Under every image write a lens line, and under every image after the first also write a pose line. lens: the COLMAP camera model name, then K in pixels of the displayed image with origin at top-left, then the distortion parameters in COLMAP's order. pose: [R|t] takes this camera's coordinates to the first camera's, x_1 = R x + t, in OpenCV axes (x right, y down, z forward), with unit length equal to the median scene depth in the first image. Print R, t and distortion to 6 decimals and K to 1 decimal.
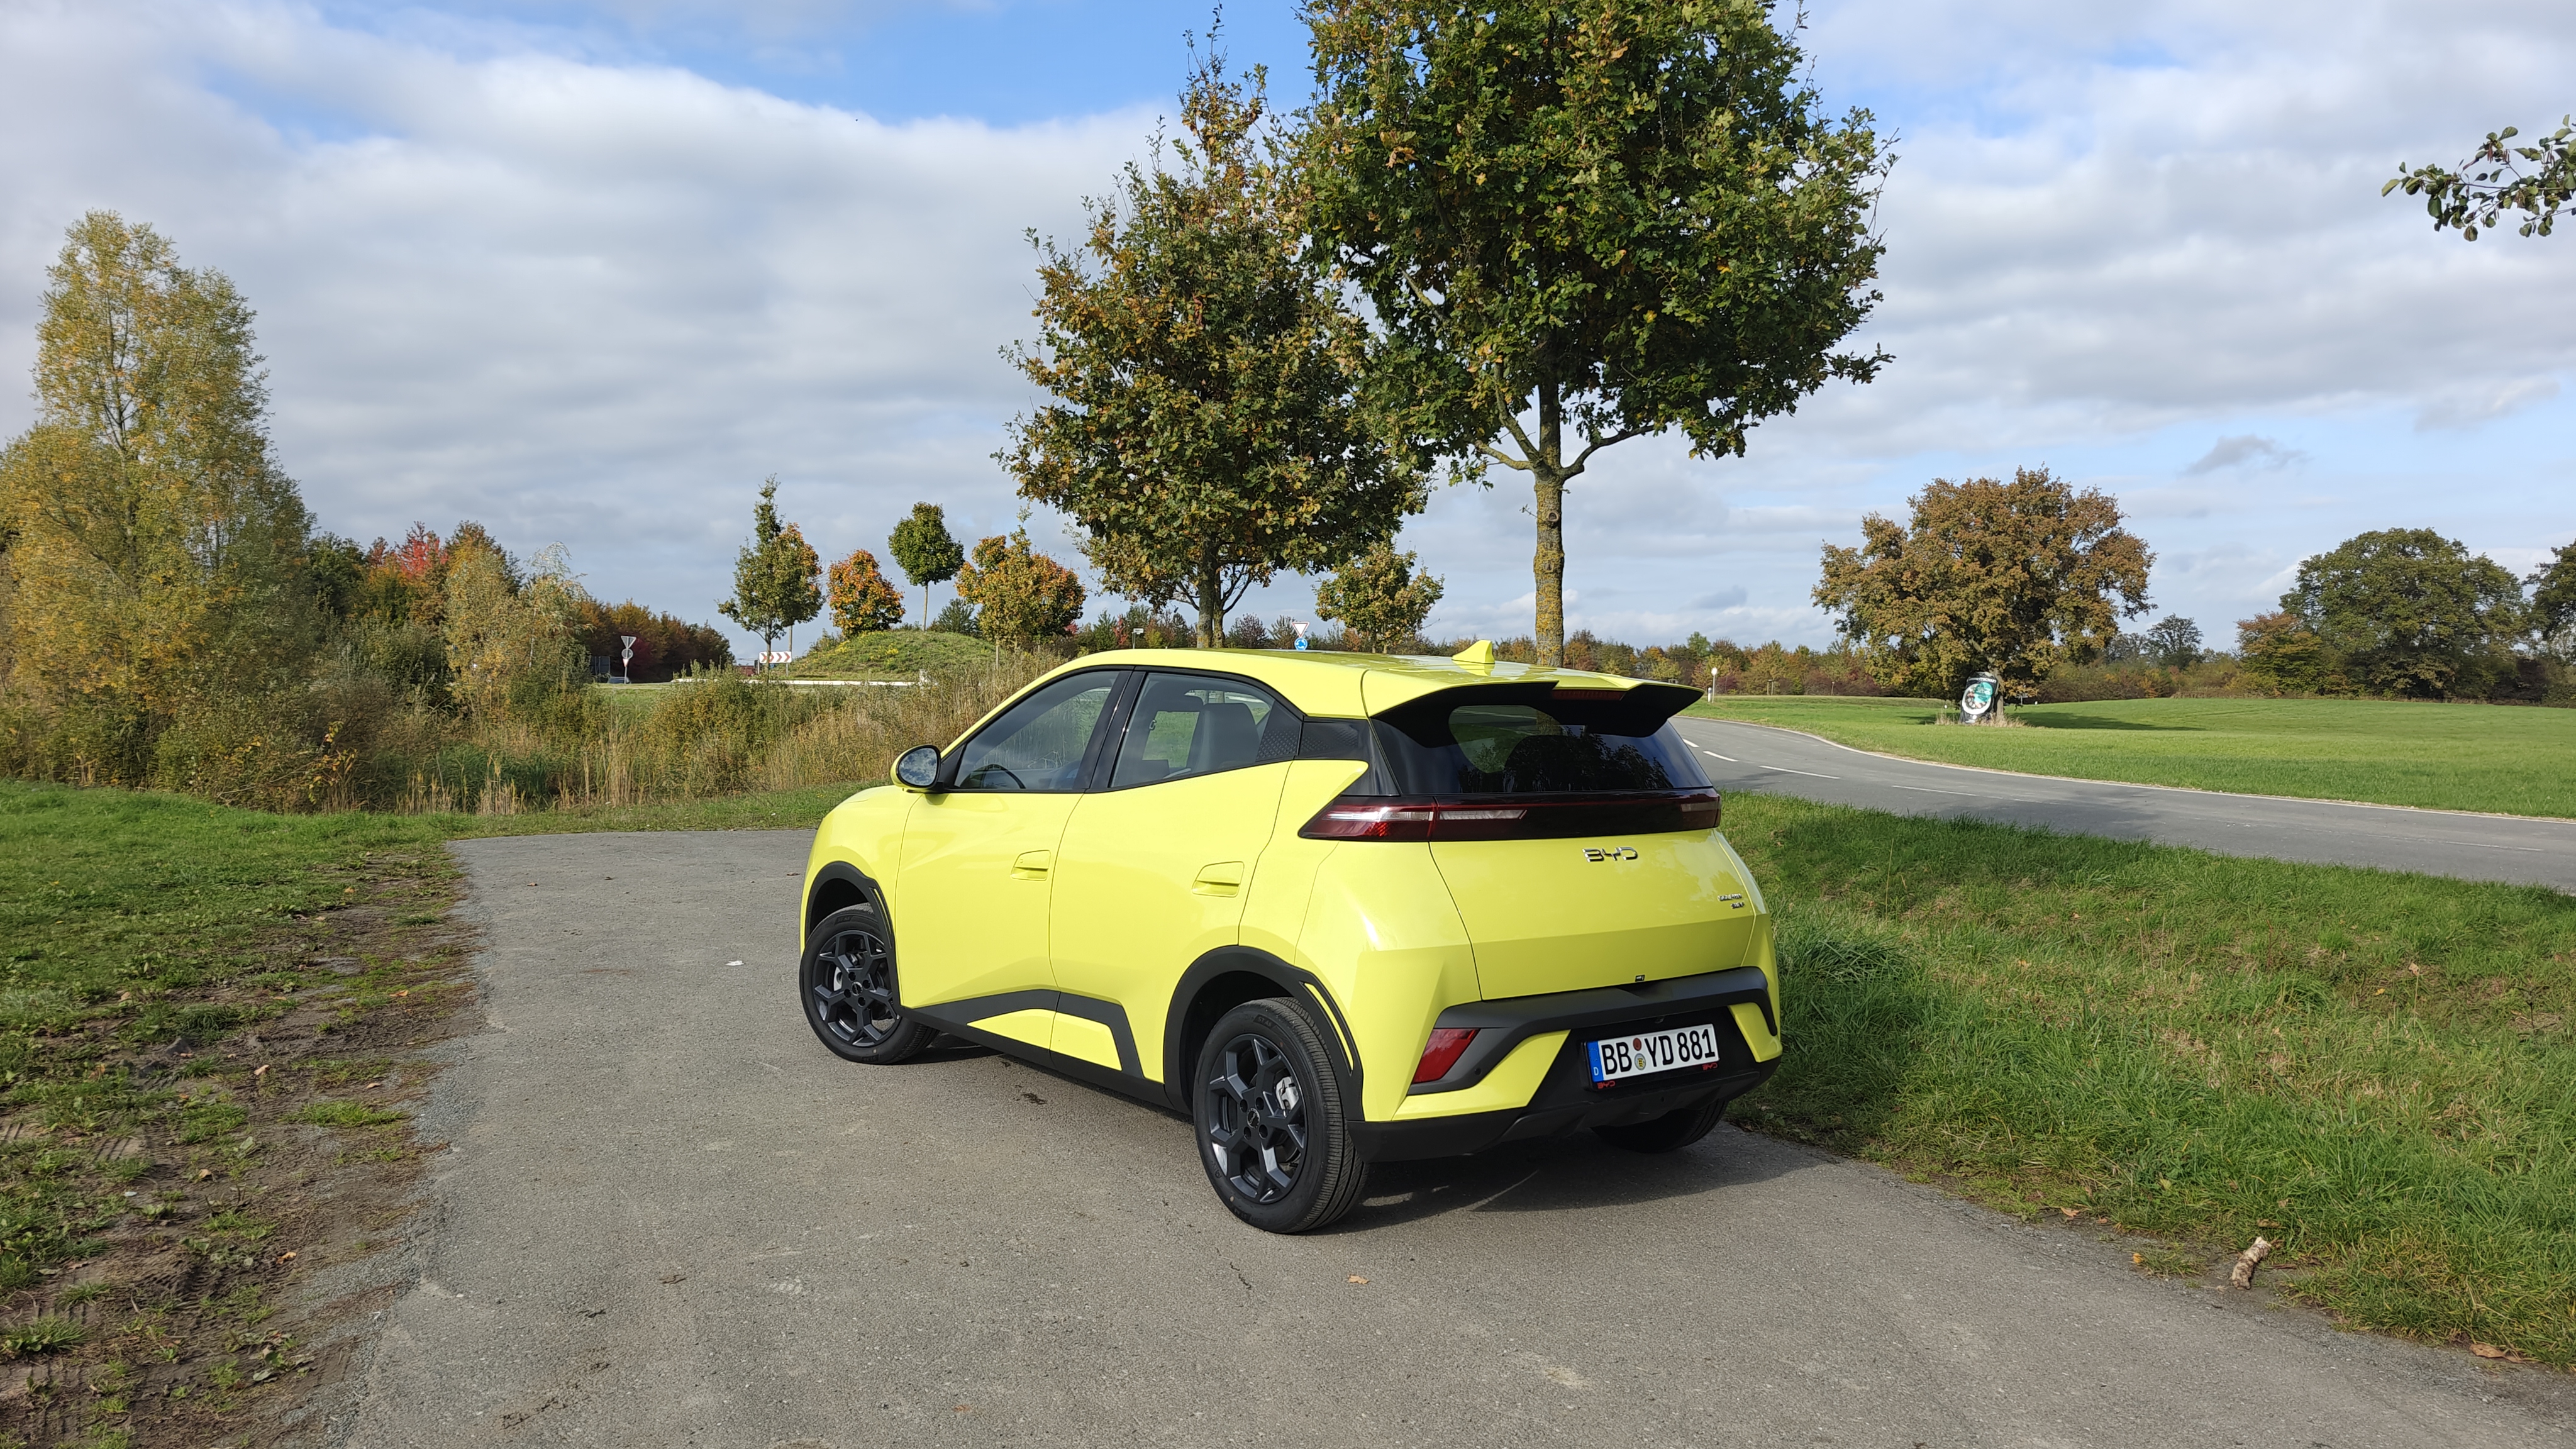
lens RADIAL K [[1822.0, 0, 1286.0], [0, 1822.0, 724.2], [0, 0, 1]] dist [0.020222, -0.028297]
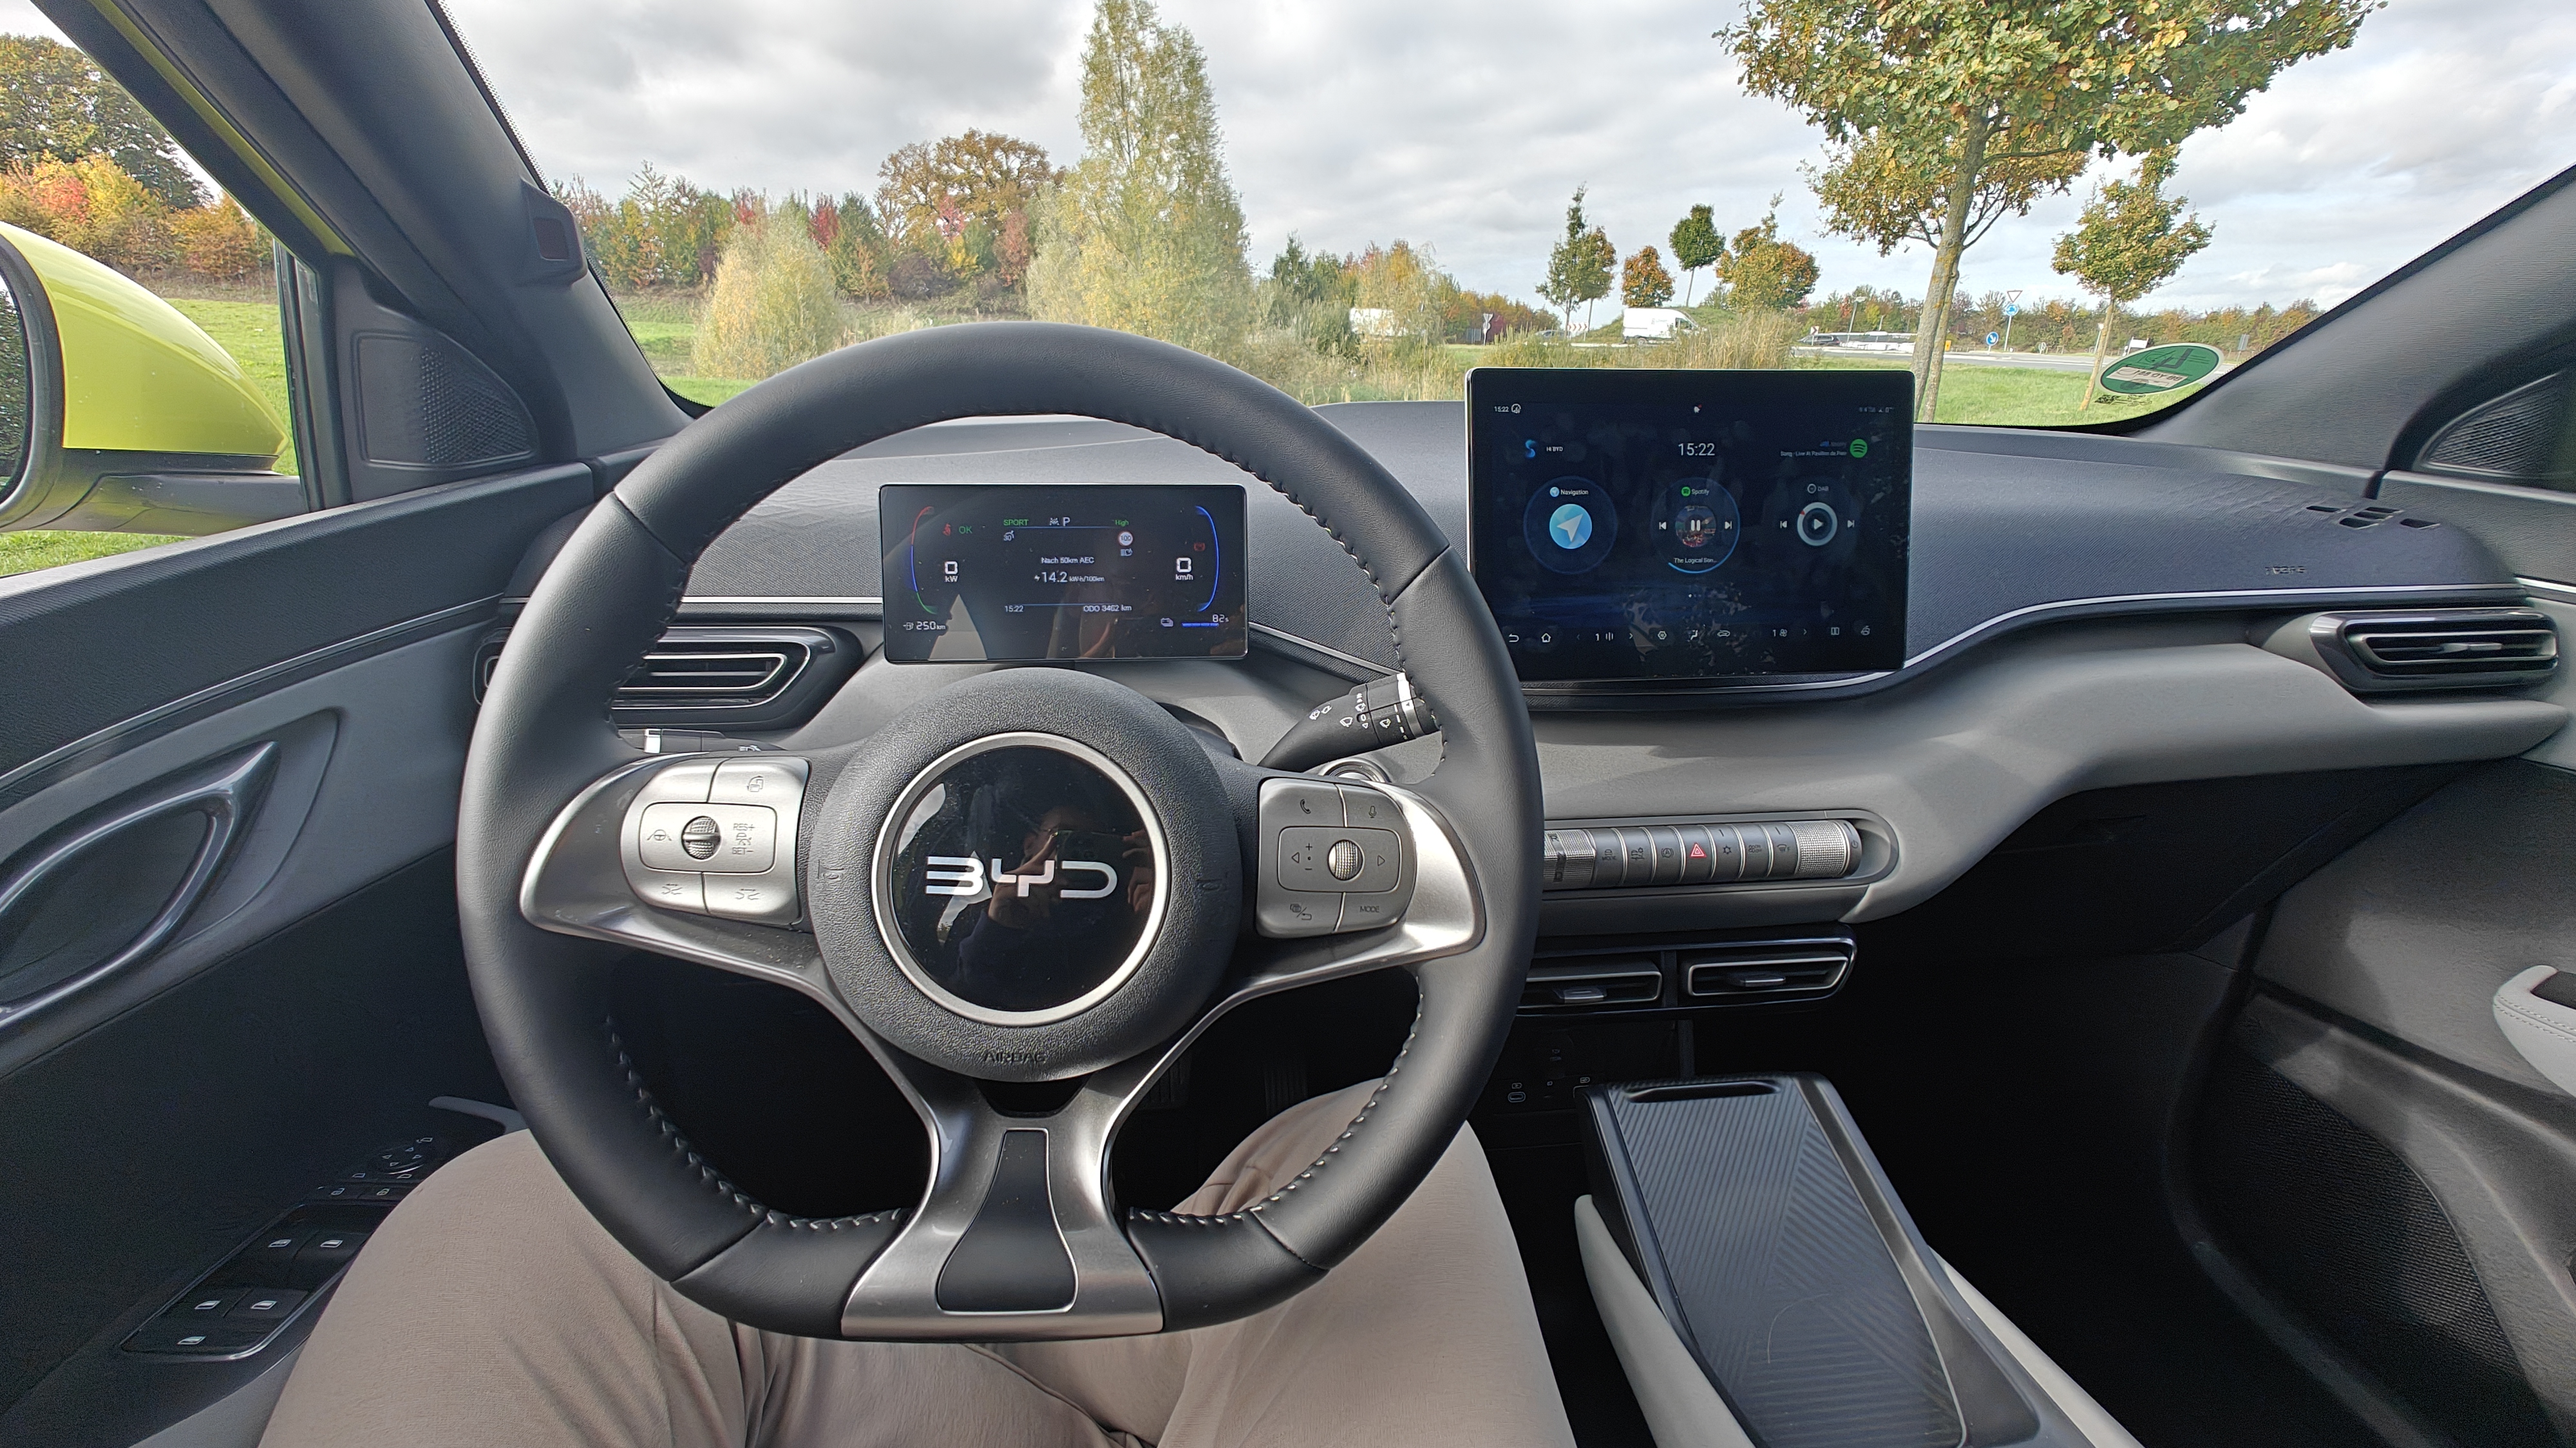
lens RADIAL K [[1043.0, 0, 1287.2], [0, 1043.0, 728.1], [0, 0, 1]] dist [0.004508, 0.000163]
pose [[0.851455, 0.181733, -0.491932, -0.009968], [-0.017120, 0.947169, 0.320278, 0.004155], [0.524148, -0.264281, 0.809583, 0.142616]]
